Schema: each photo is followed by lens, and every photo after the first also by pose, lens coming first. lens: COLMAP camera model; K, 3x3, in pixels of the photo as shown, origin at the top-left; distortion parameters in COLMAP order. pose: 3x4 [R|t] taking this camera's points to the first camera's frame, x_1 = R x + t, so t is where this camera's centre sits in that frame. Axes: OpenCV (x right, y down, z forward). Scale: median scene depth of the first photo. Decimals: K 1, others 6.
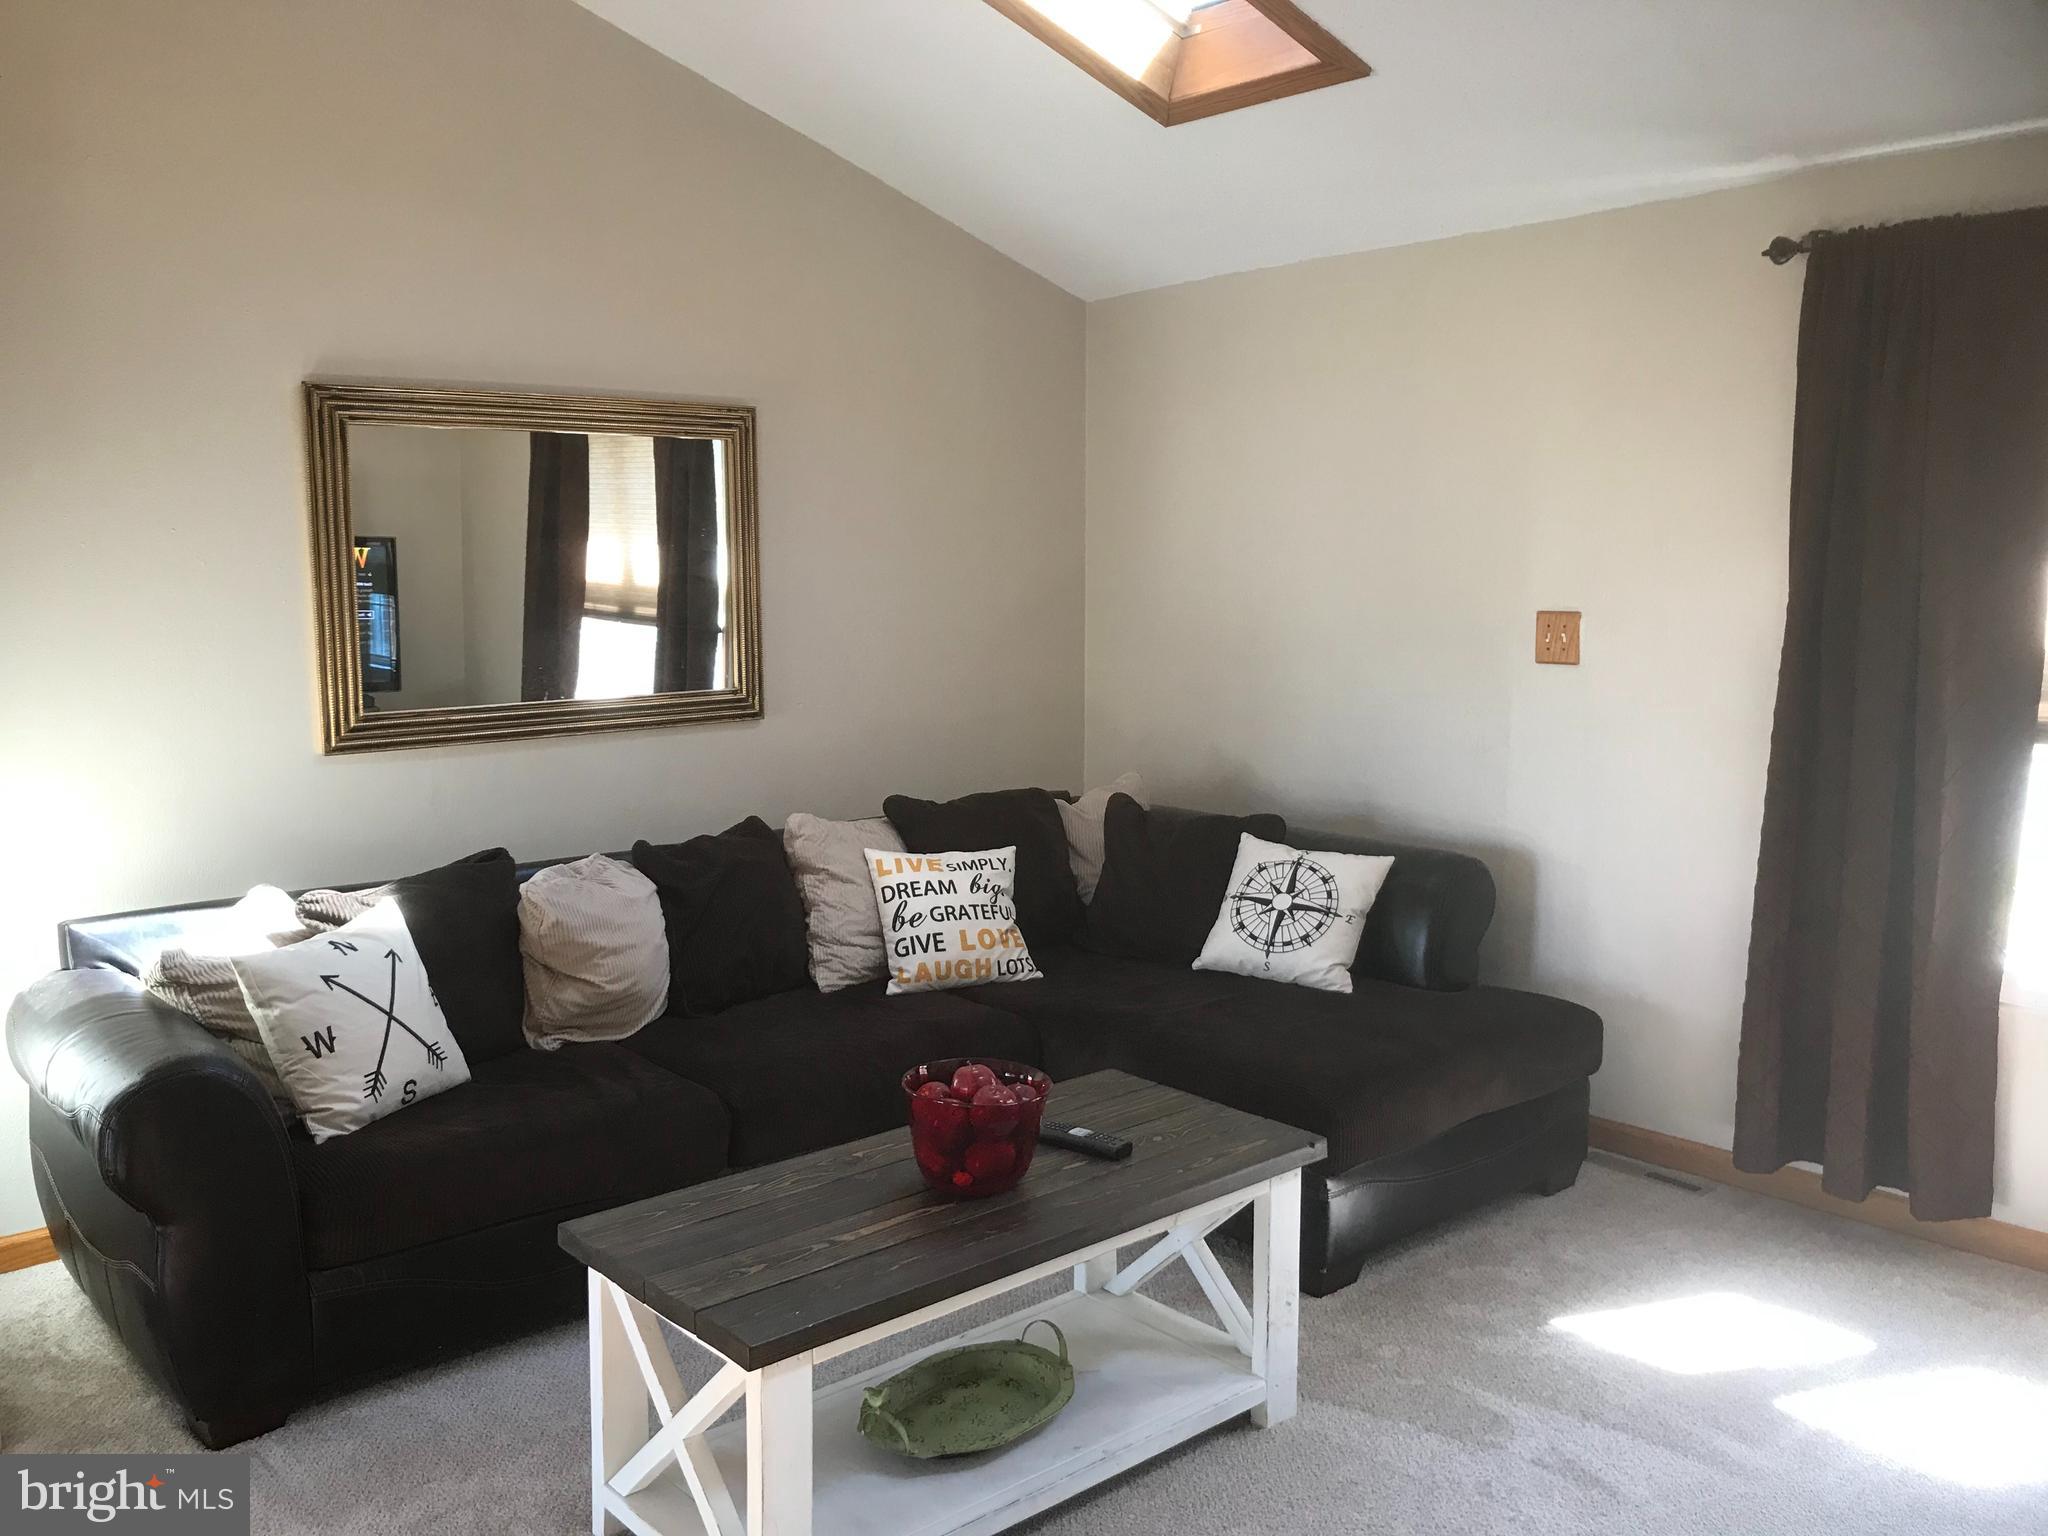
lens RADIAL K [[1665.3, 0, 1024.2], [0, 1665.3, 764.0], [0, 0, 1]] dist [0.014596, -0.027912]
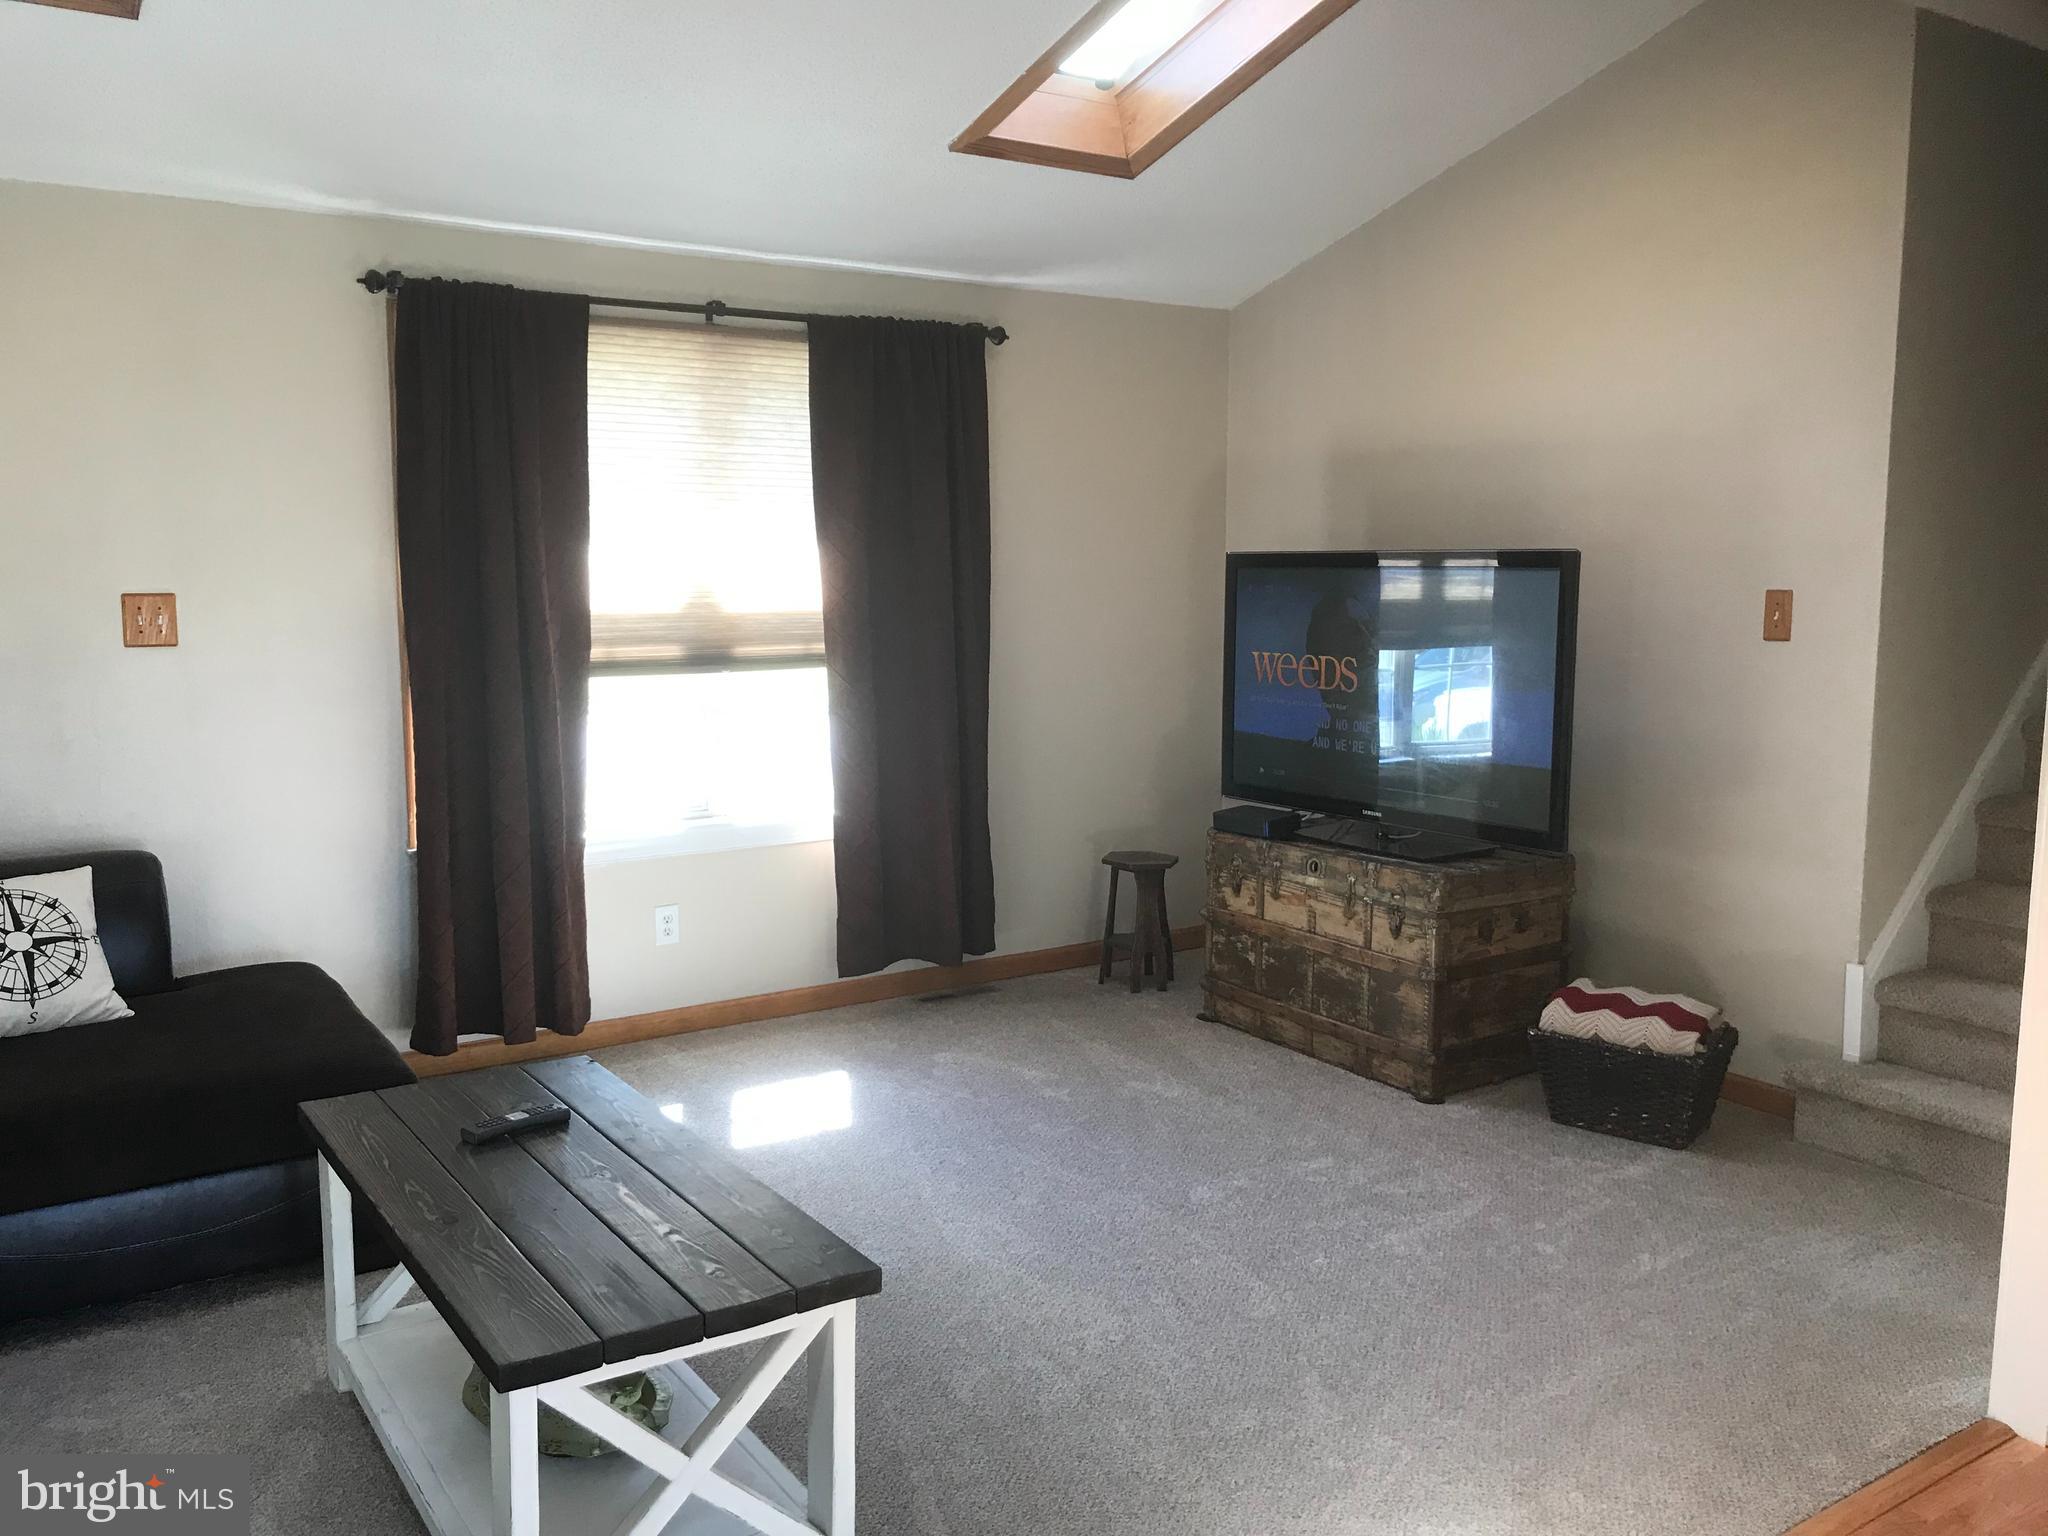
lens RADIAL K [[1665.3, 0, 1024.8], [0, 1665.3, 767.9], [0, 0, 1]] dist [0.014596, -0.027912]
pose [[0.109959, -0.119057, 0.986780, -0.619404], [0.107084, 0.988440, 0.107325, -0.040859], [-0.988151, 0.093867, 0.121437, 0.388332]]
